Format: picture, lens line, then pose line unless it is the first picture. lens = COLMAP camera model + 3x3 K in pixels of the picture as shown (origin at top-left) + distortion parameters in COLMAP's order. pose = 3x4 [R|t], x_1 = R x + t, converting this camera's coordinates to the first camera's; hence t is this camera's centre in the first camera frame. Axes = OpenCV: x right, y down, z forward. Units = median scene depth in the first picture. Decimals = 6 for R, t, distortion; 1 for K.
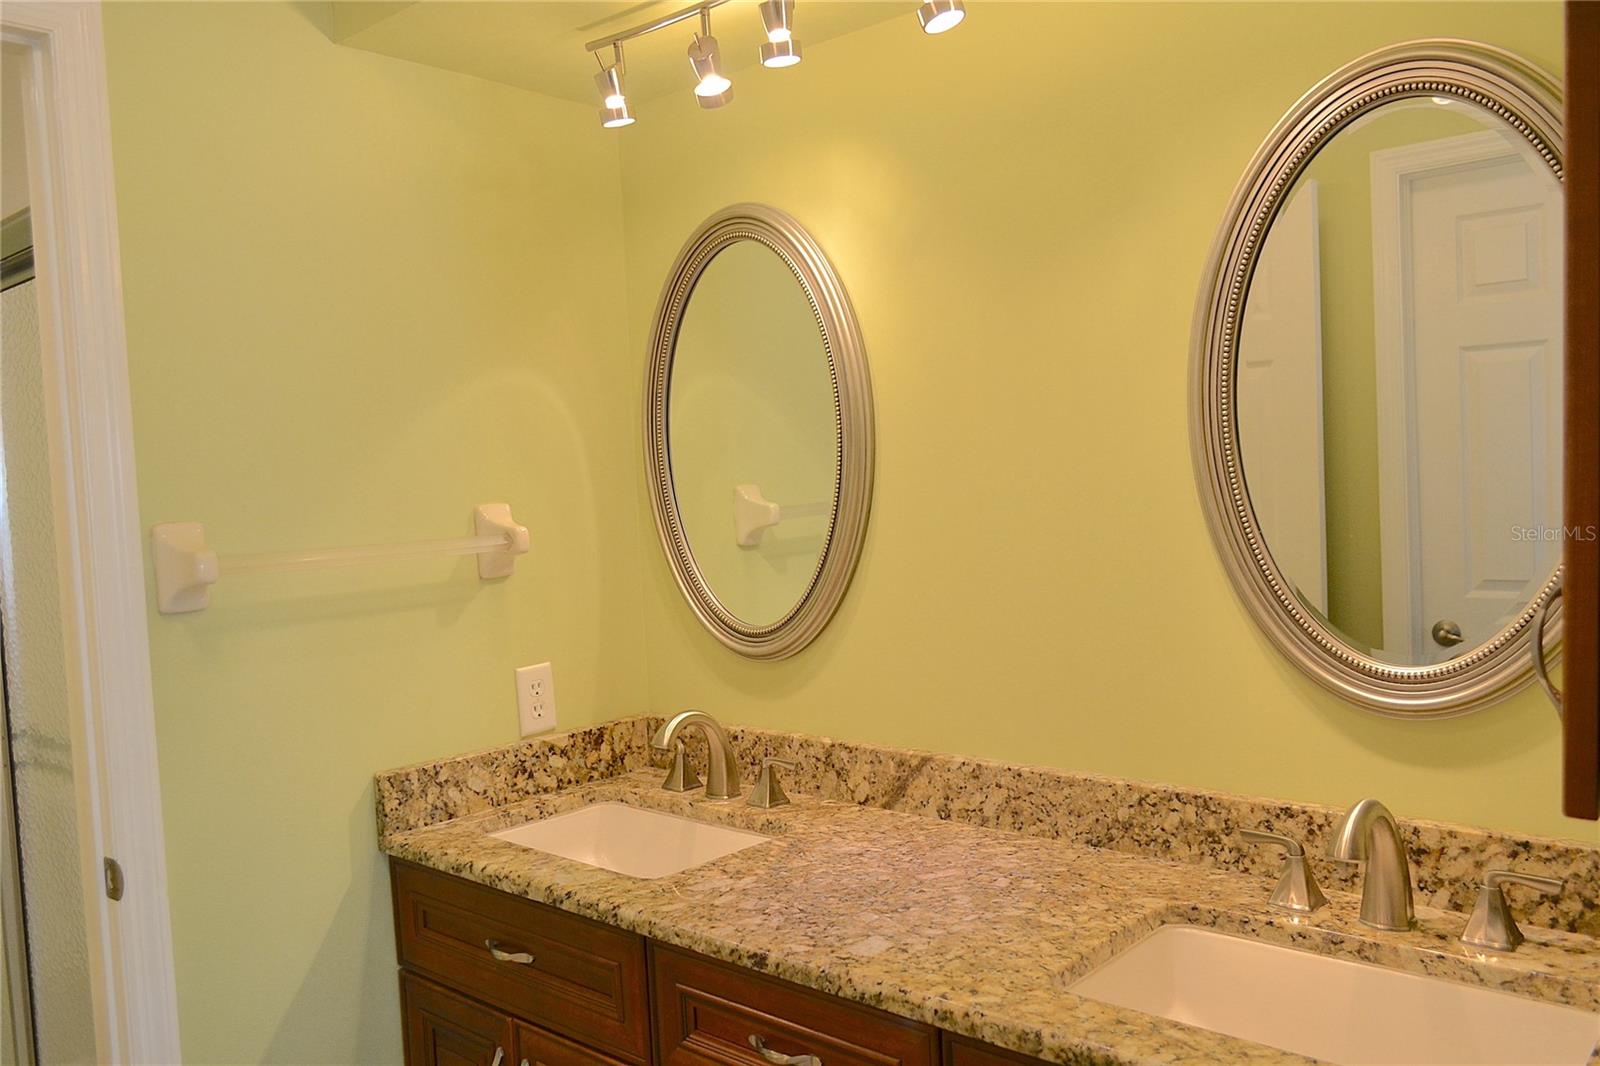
lens RADIAL K [[1267.6, 0, 804.0], [0, 1267.6, 553.1], [0, 0, 1]] dist [-0.014428, 0.000086]
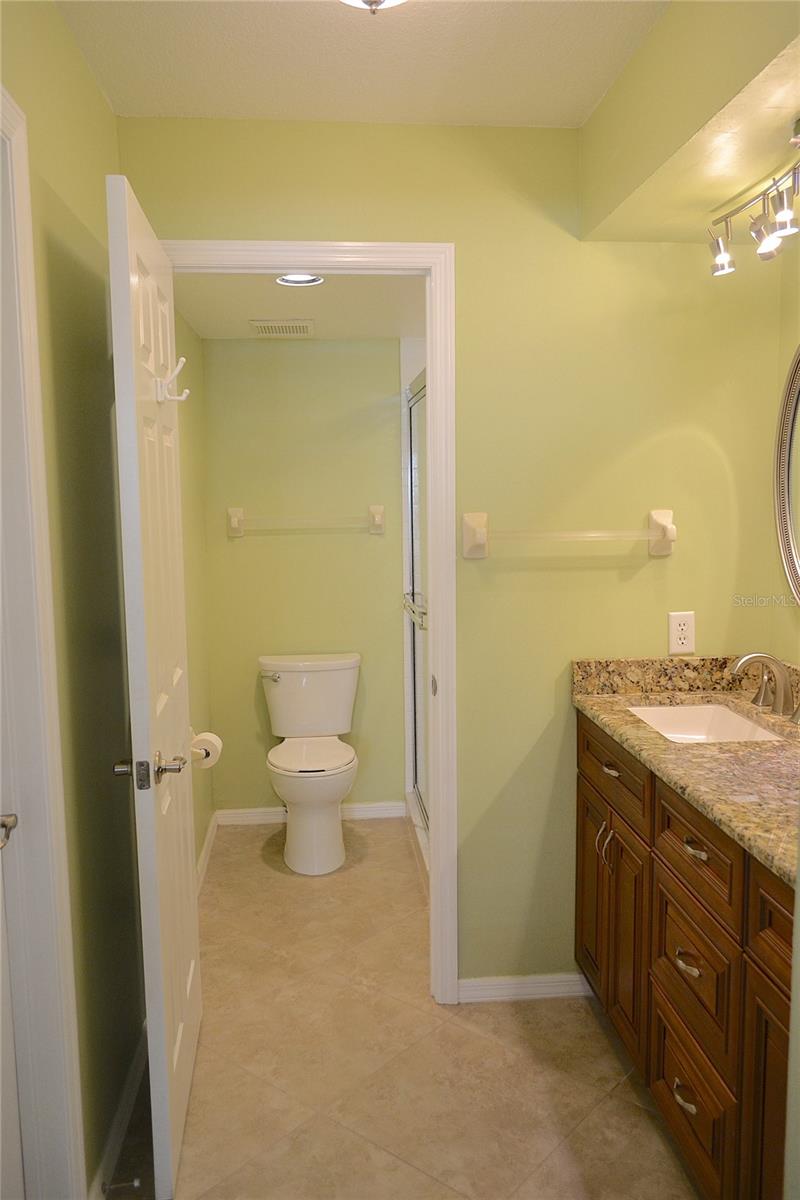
lens RADIAL K [[948.1, 0, 400.0], [0, 948.1, 600.0], [0, 0, 1]] dist [-0.003953, 0.007370]
pose [[0.723471, 0.116253, -0.680496, 0.375306], [-0.066042, 0.992853, 0.099402, -0.024343], [0.687189, -0.026973, 0.725978, -0.128296]]
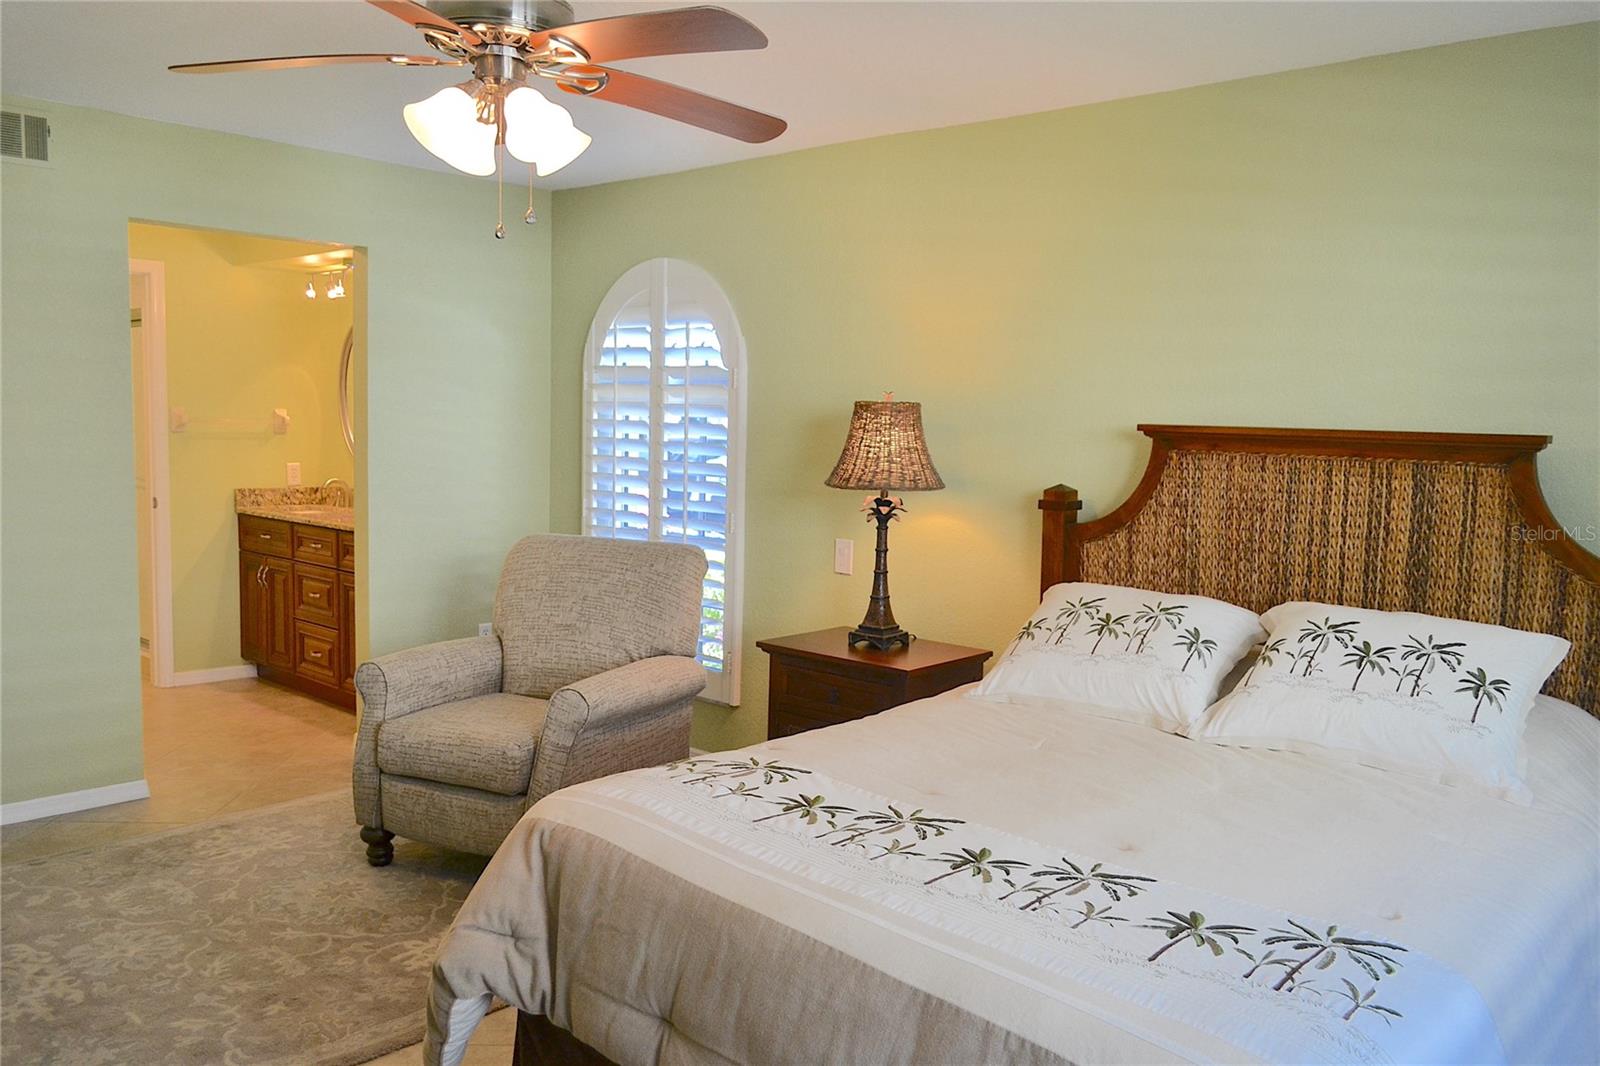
lens RADIAL K [[1267.6, 0, 804.0], [0, 1267.6, 553.1], [0, 0, 1]] dist [-0.014428, 0.000086]
pose [[0.997320, 0.071288, -0.016476, 1.174945], [-0.070562, 0.996661, 0.041092, 0.101514], [0.019350, -0.039820, 0.999020, -2.205547]]
